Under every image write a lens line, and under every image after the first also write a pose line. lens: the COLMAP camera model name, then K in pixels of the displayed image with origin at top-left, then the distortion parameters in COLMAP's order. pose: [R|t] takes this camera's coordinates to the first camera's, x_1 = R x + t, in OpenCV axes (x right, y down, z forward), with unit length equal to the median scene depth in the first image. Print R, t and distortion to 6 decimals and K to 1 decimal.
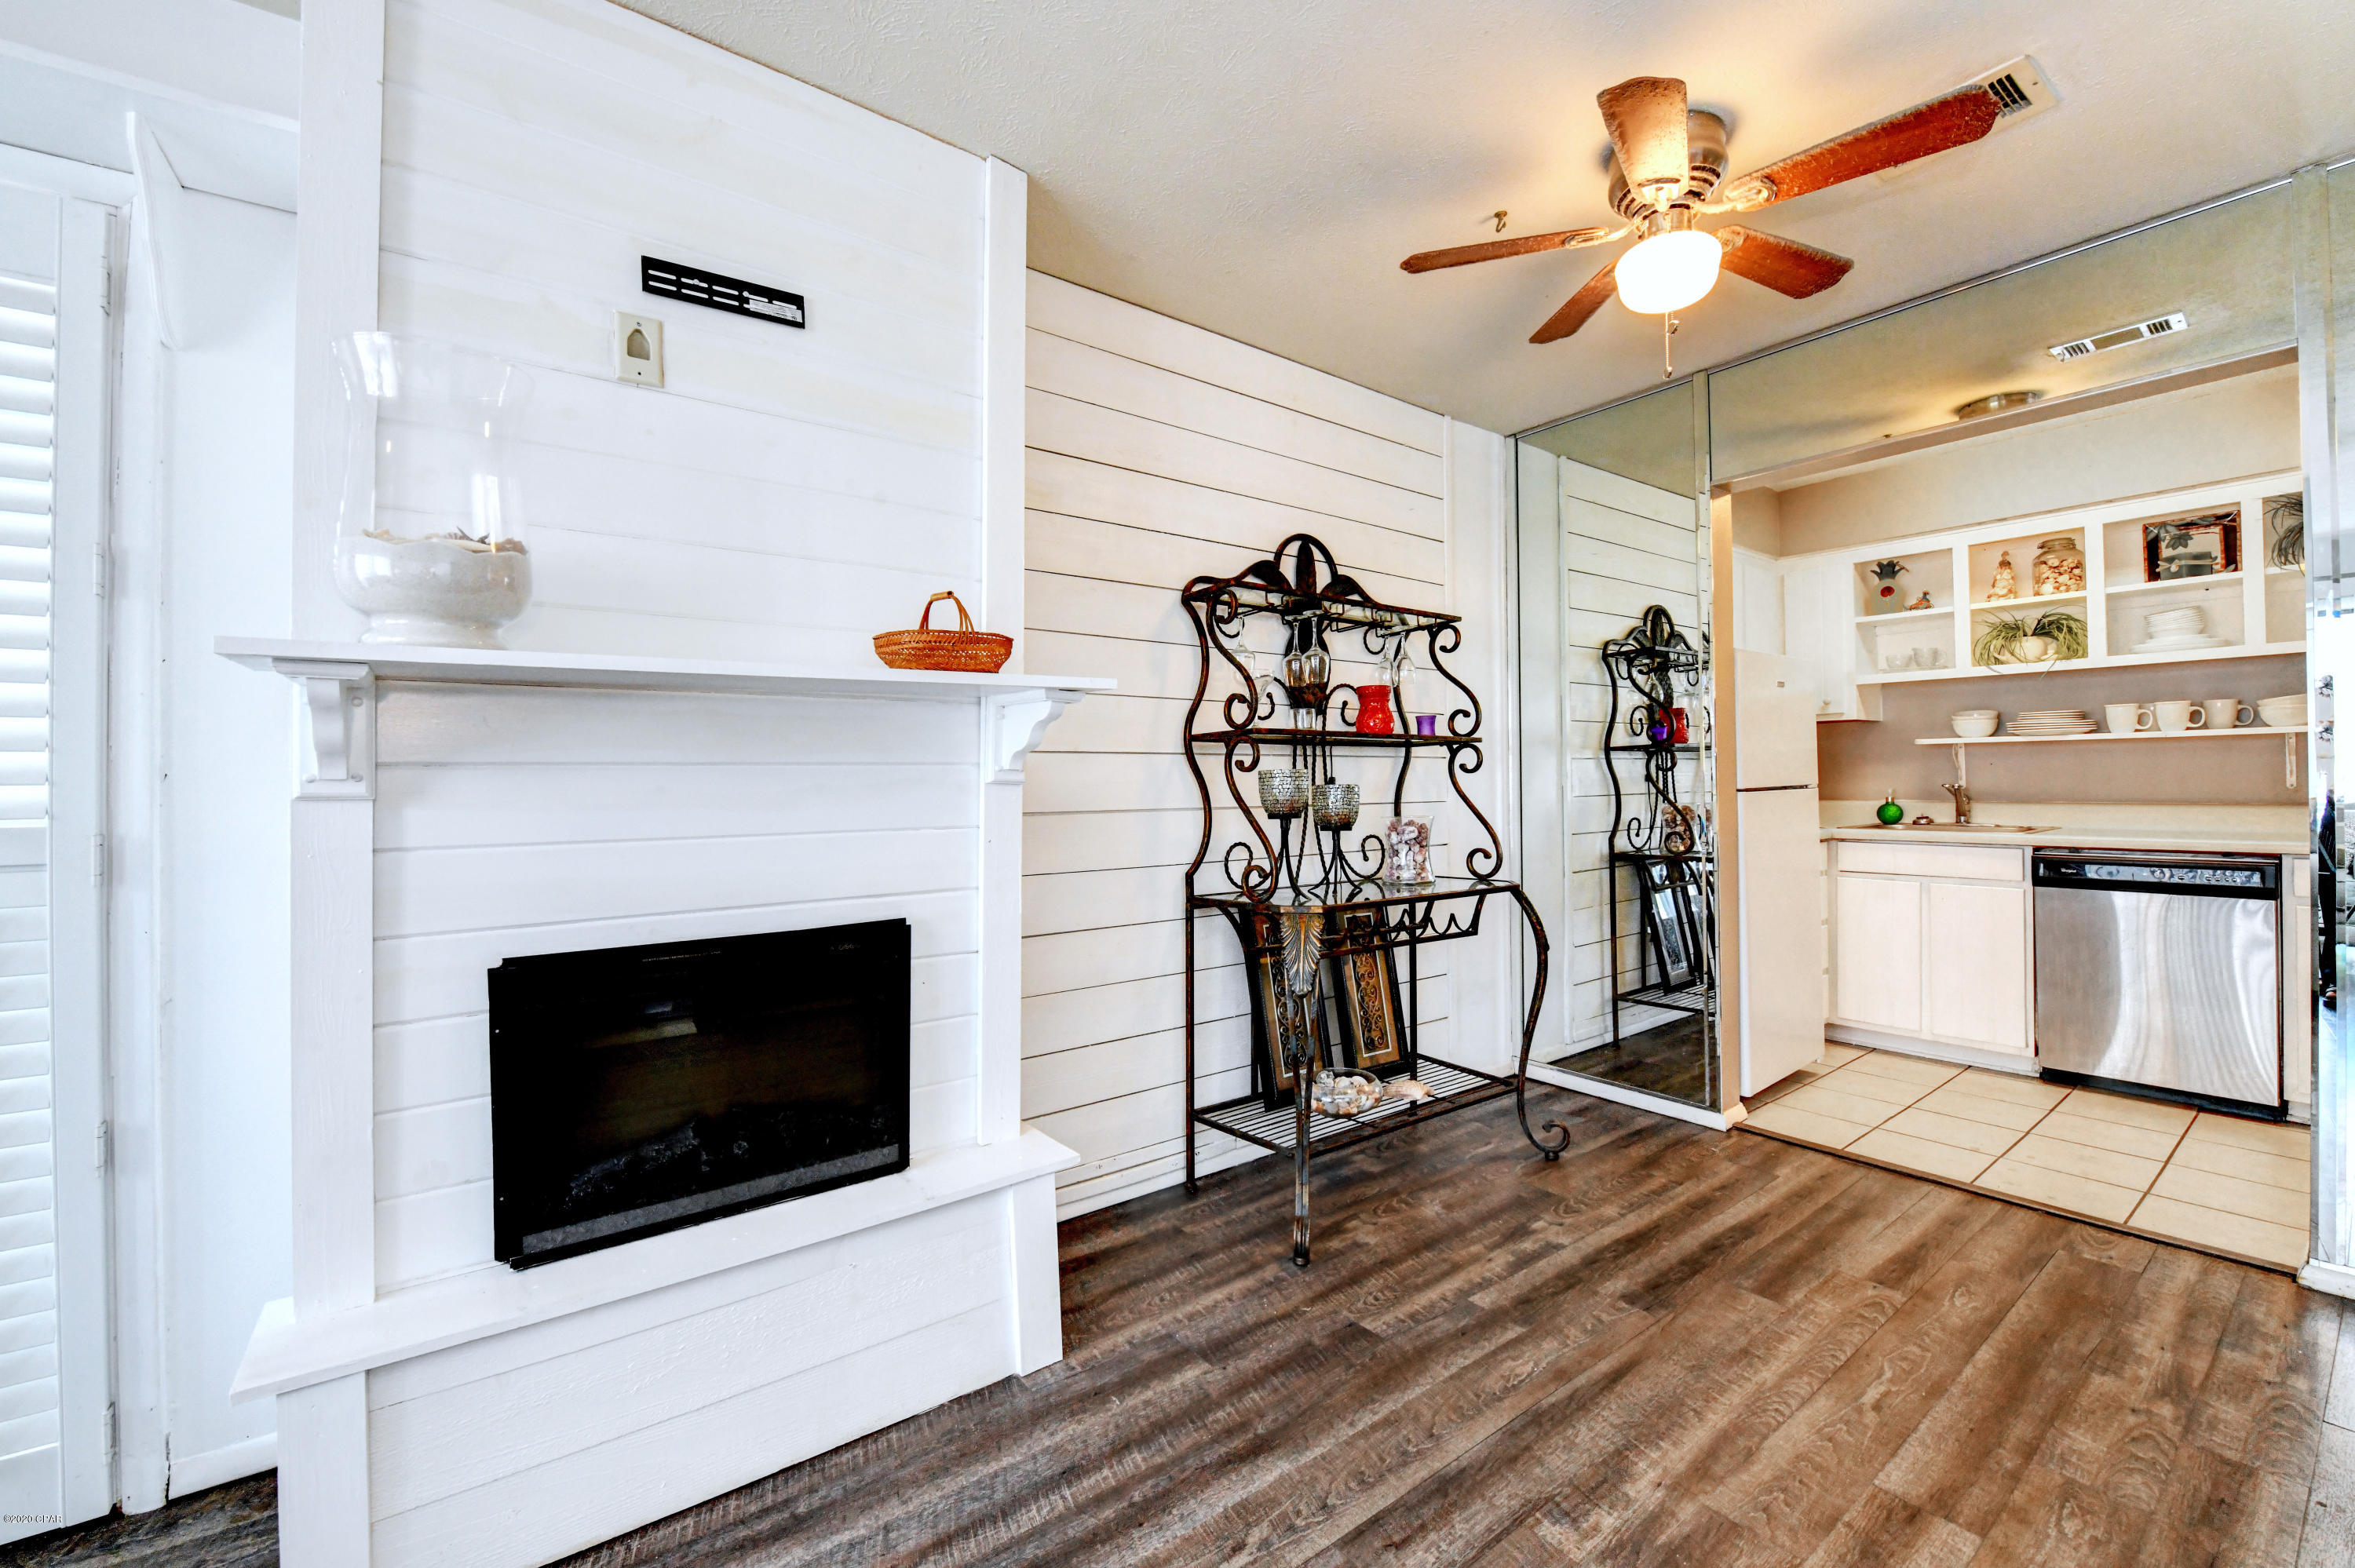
lens RADIAL K [[957.8, 0, 1183.4], [0, 957.8, 777.3], [0, 0, 1]] dist [-0.006538, -0.005734]
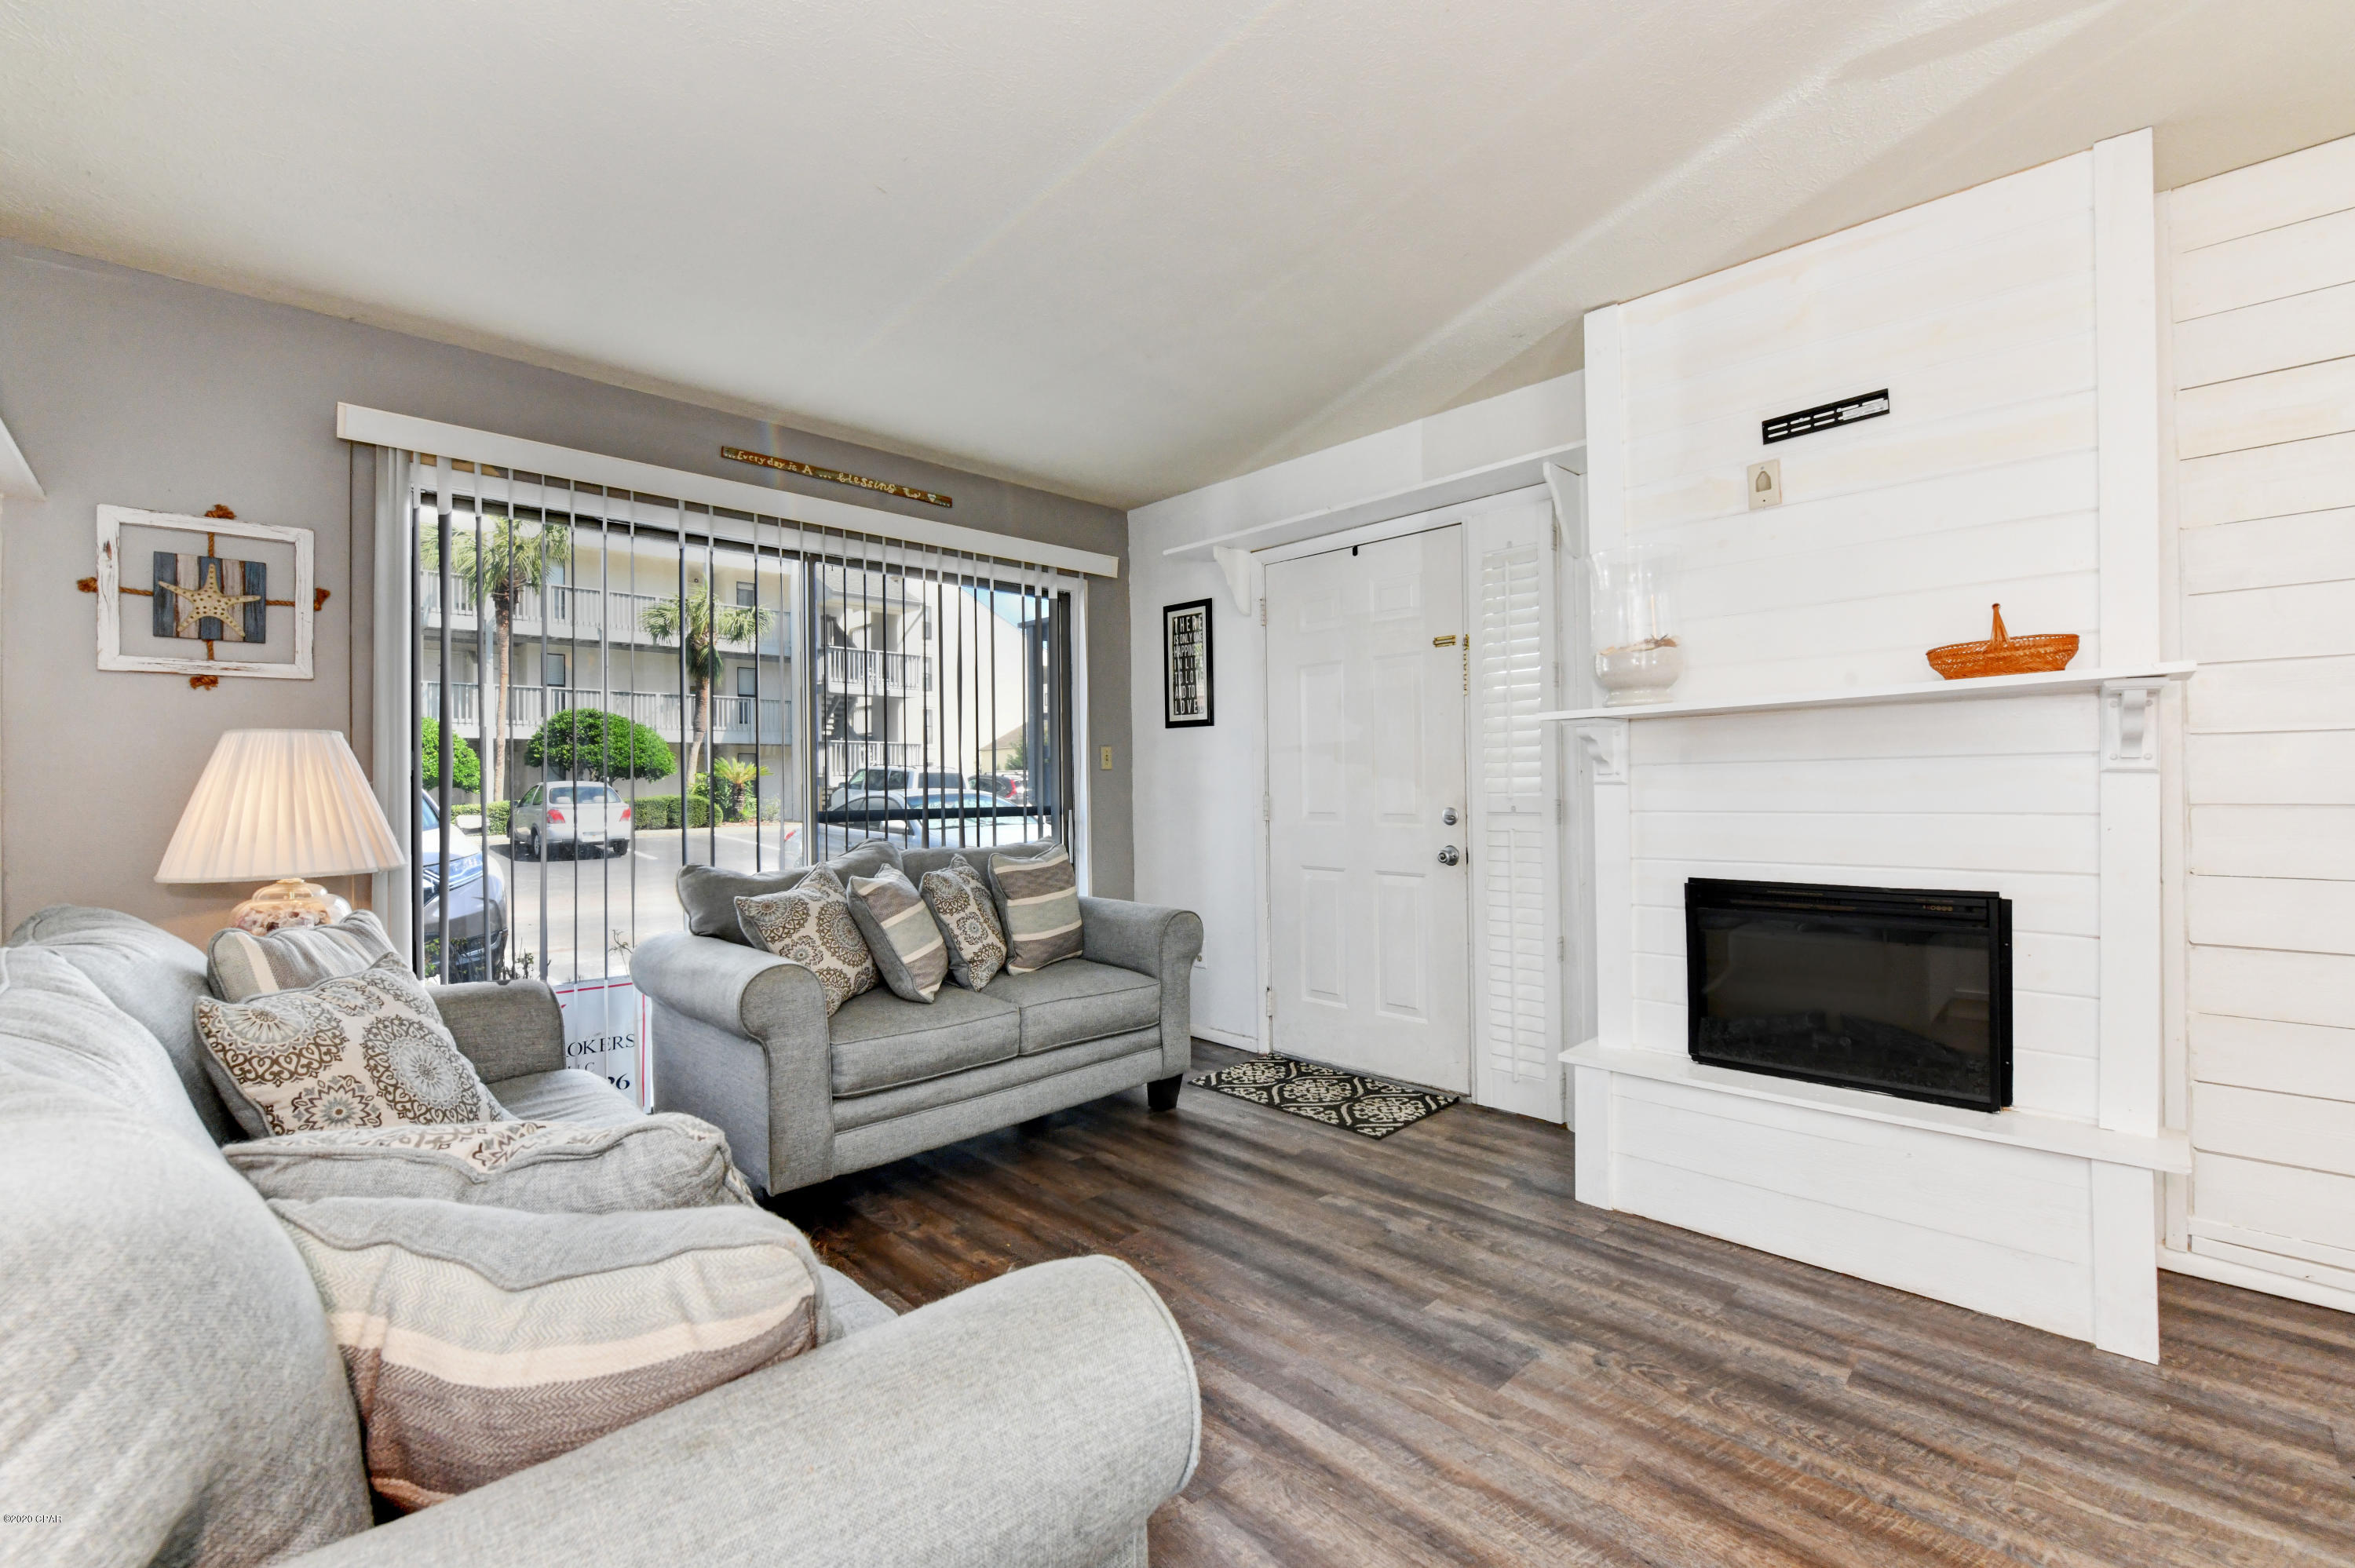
lens RADIAL K [[992.2, 0, 1177.5], [0, 992.2, 784.0], [0, 0, 1]] dist [-0.000625, -0.000071]
pose [[0.139681, 0.005418, -0.990182, 0.562496], [0.015501, 0.999851, 0.007658, -0.002474], [0.990075, -0.016418, 0.139576, -0.091662]]
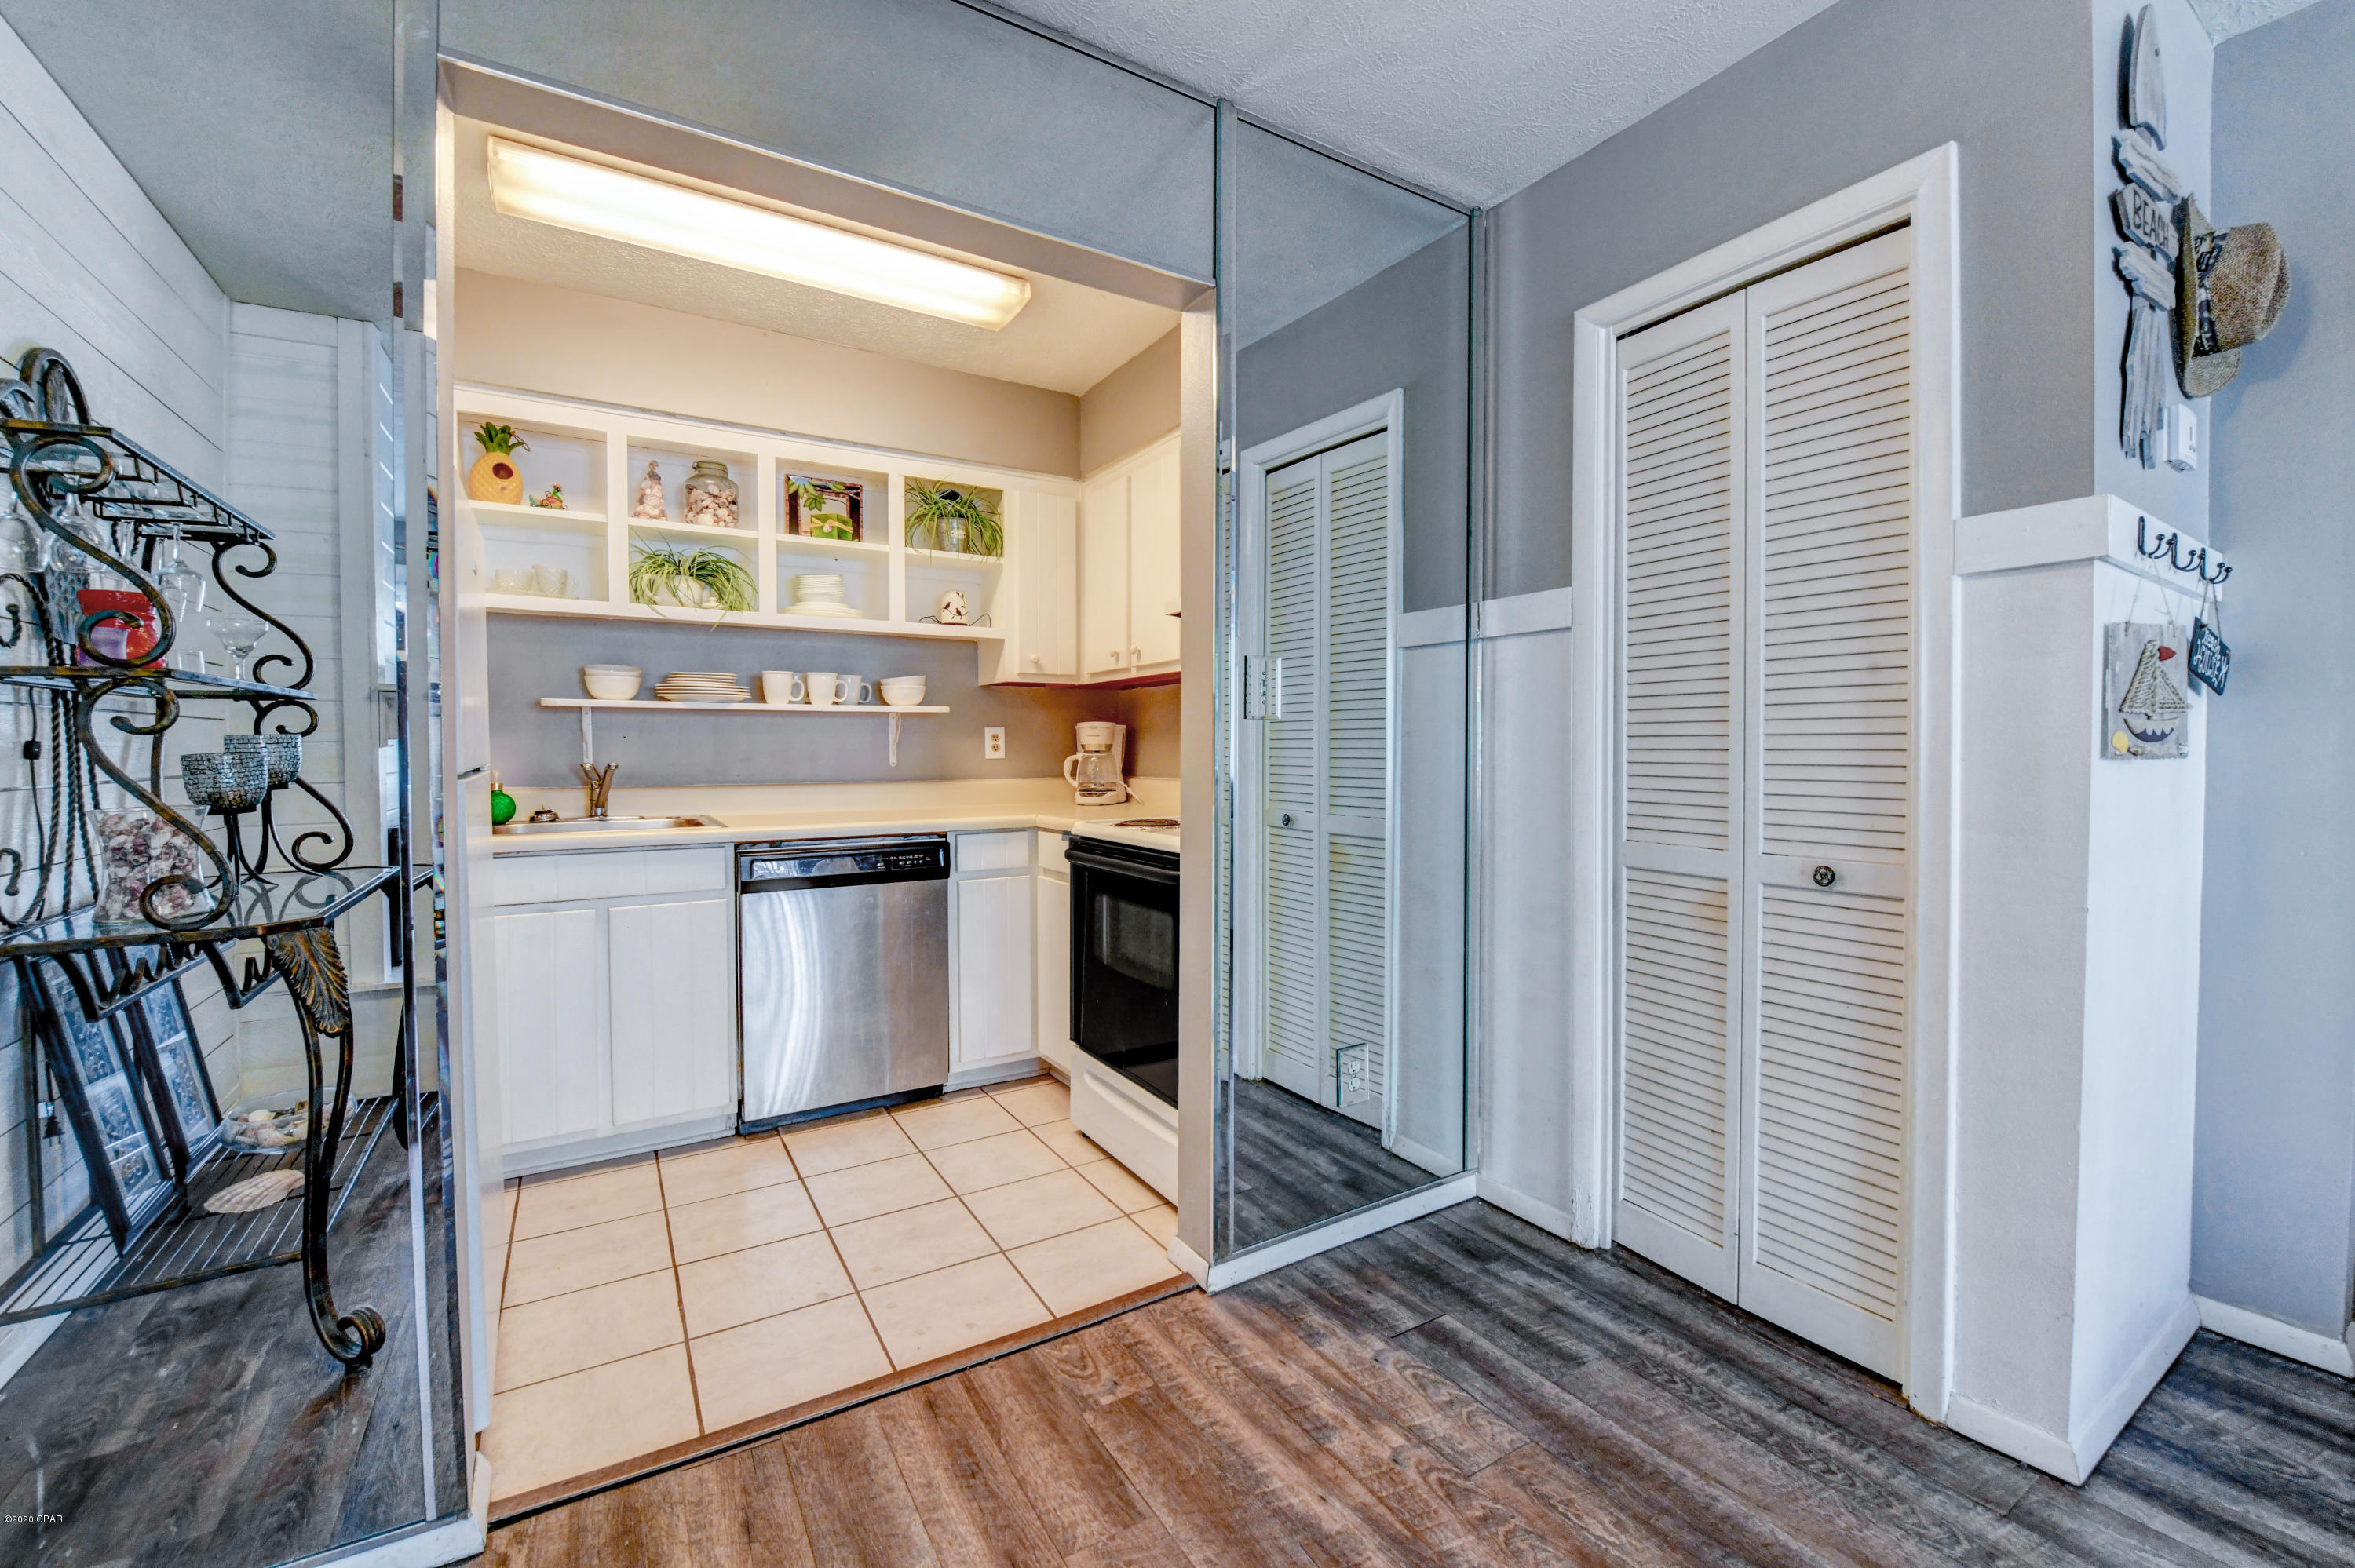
lens RADIAL K [[950.6, 0, 1189.1], [0, 950.6, 772.1], [0, 0, 1]] dist [-0.003064, -0.006247]
pose [[0.080665, -0.012122, 0.996668, 0.210126], [-0.003265, 0.999917, 0.012426, 0.005780], [-0.996736, -0.004256, 0.080619, 0.804863]]
